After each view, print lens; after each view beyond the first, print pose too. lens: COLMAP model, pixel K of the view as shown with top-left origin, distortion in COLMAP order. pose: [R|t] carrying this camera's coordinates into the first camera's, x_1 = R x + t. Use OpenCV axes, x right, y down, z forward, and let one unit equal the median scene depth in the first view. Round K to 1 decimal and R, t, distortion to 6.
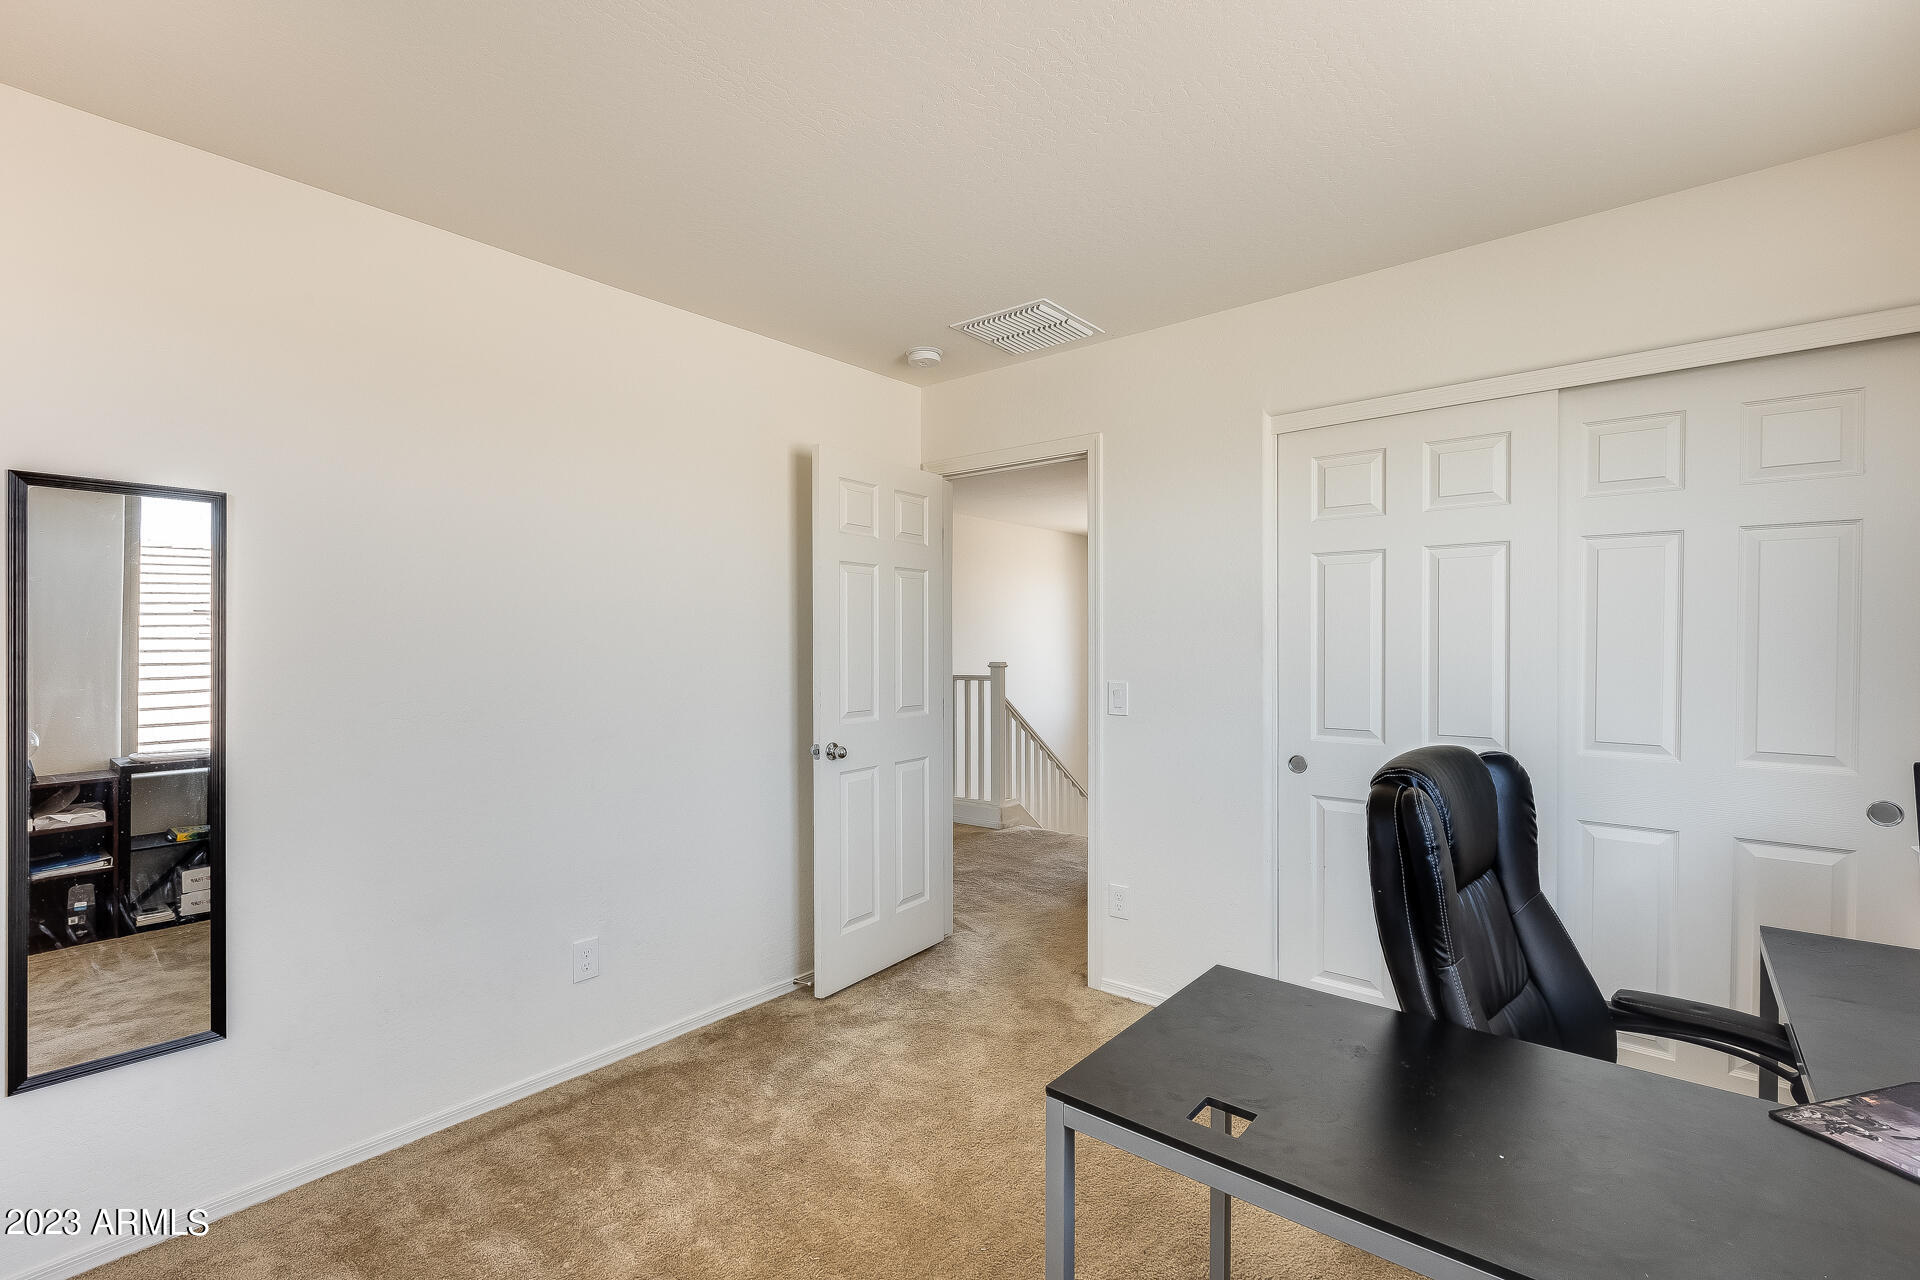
lens RADIAL K [[857.9, 0, 964.3], [0, 857.9, 639.5], [0, 0, 1]] dist [0.008359, -0.002433]
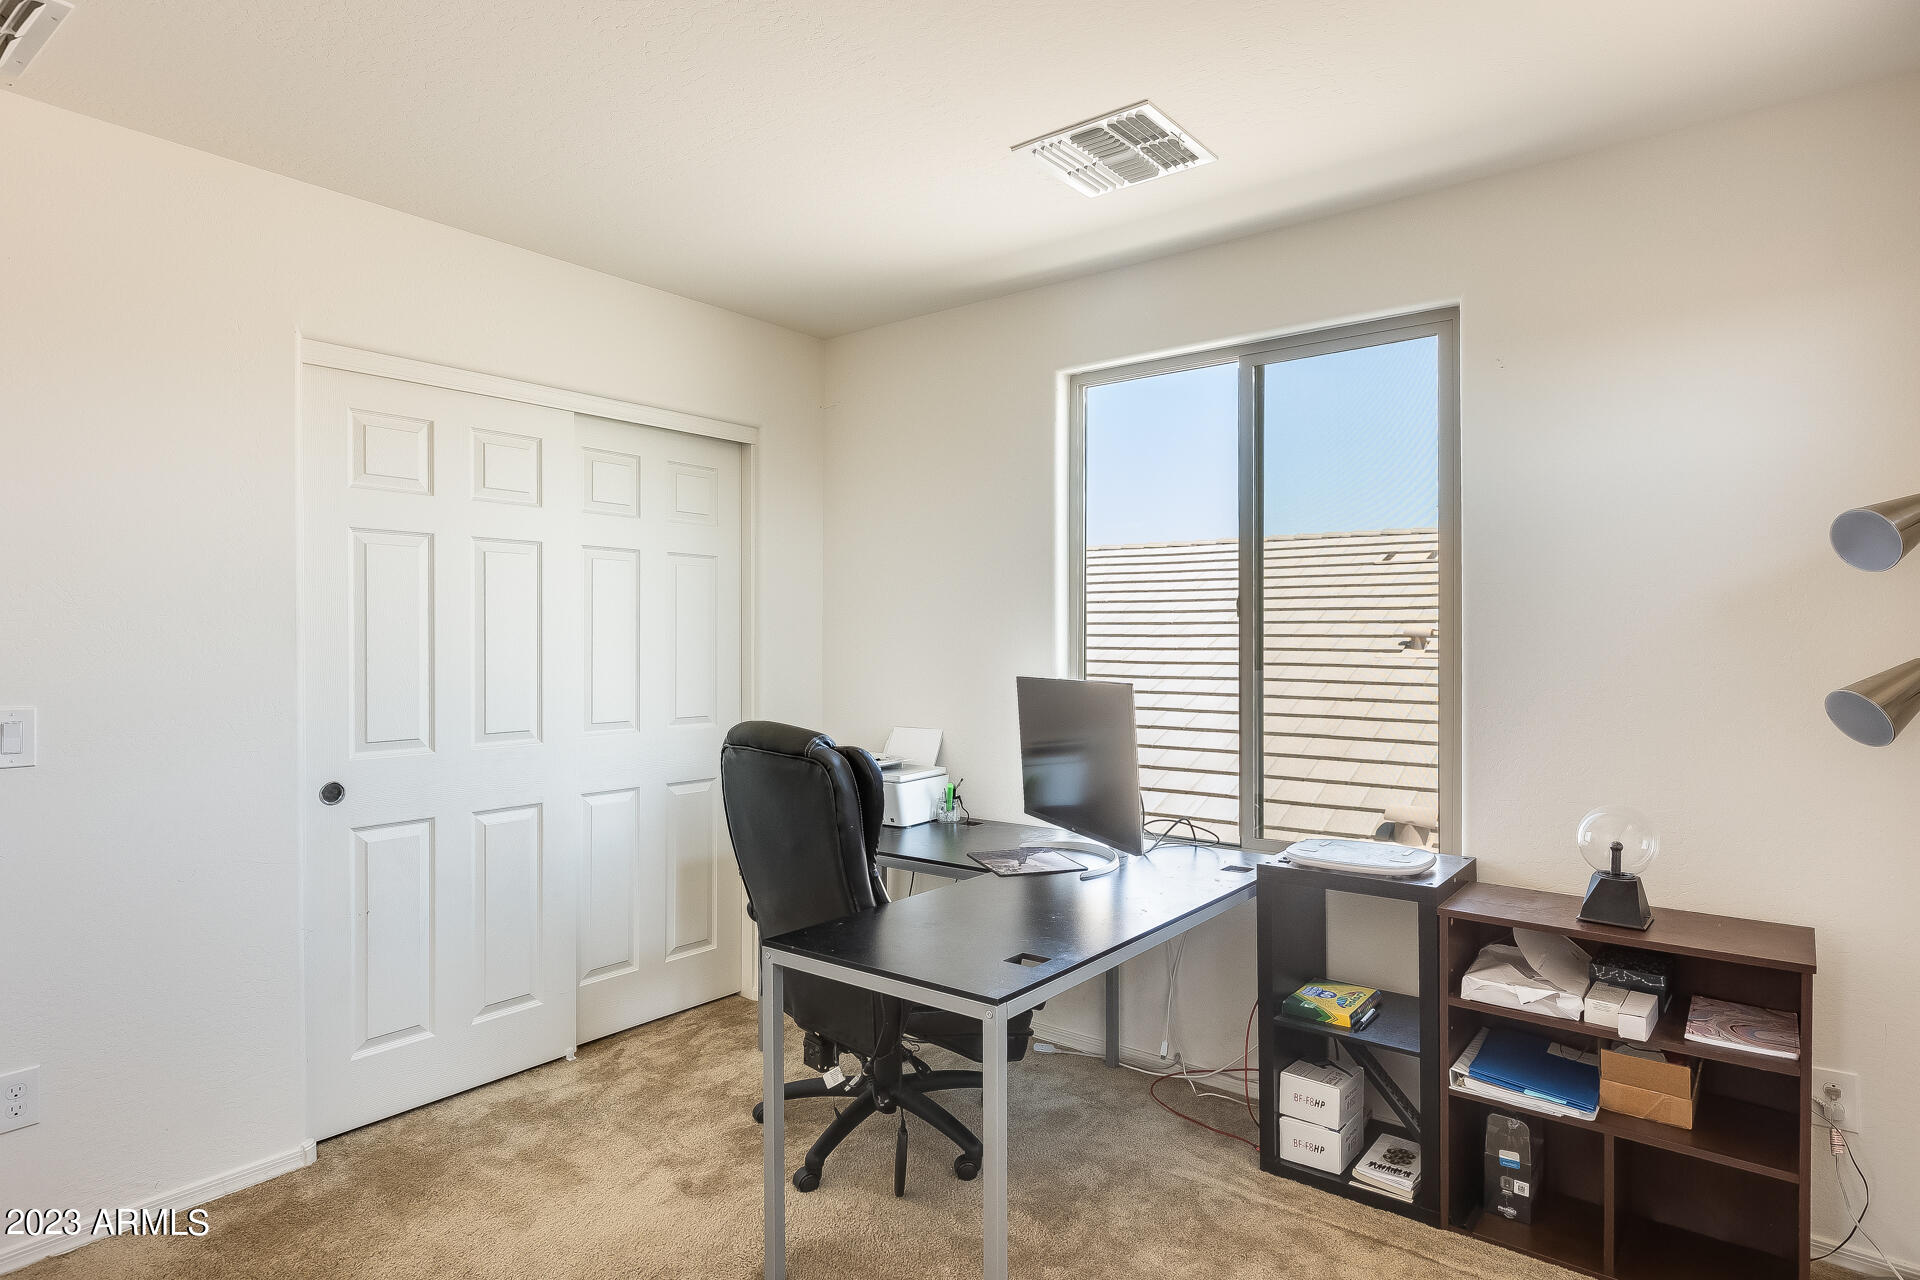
lens RADIAL K [[1087.5, 0, 962.3], [0, 1087.5, 640.9], [0, 0, 1]] dist [0.001650, 0.000150]
pose [[-0.025007, 0.000011, 0.999687, -0.632492], [-0.000130, 1.000000, -0.000015, 0.005920], [-0.999687, -0.000130, -0.025007, 0.457646]]
